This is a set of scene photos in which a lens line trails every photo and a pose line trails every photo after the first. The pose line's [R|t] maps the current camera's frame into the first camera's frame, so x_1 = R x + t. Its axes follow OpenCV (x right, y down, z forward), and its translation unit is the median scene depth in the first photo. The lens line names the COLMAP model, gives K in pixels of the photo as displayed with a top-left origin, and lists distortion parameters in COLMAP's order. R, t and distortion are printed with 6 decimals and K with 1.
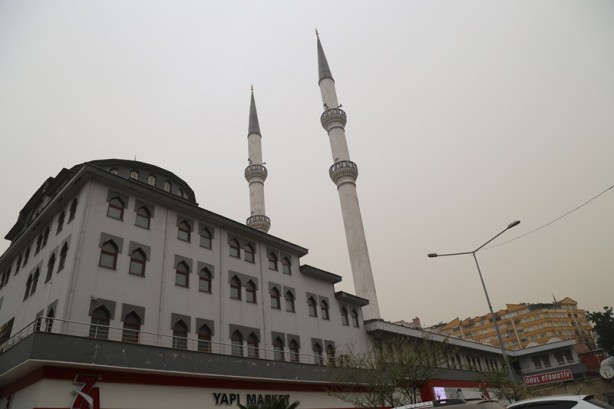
lens RADIAL K [[414.0, 0, 311.2], [0, 414.0, 208.8], [0, 0, 1]] dist [-0.129631, 0.073572]
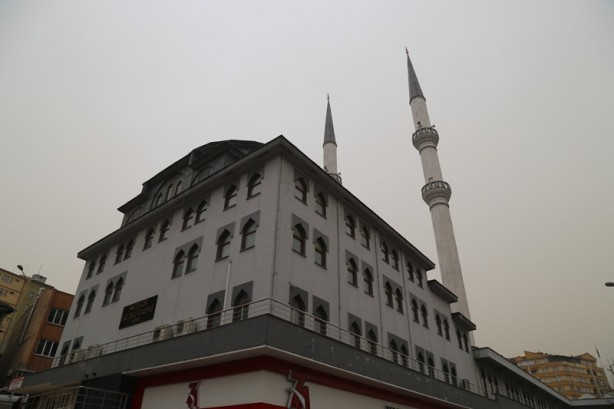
lens RADIAL K [[414.0, 0, 311.2], [0, 414.0, 208.8], [0, 0, 1]] dist [-0.129631, 0.073572]
pose [[0.990835, 0.133529, -0.020376, -0.195342], [-0.134364, 0.989797, -0.047415, 0.036297], [0.013837, 0.049718, 0.998667, 0.030670]]
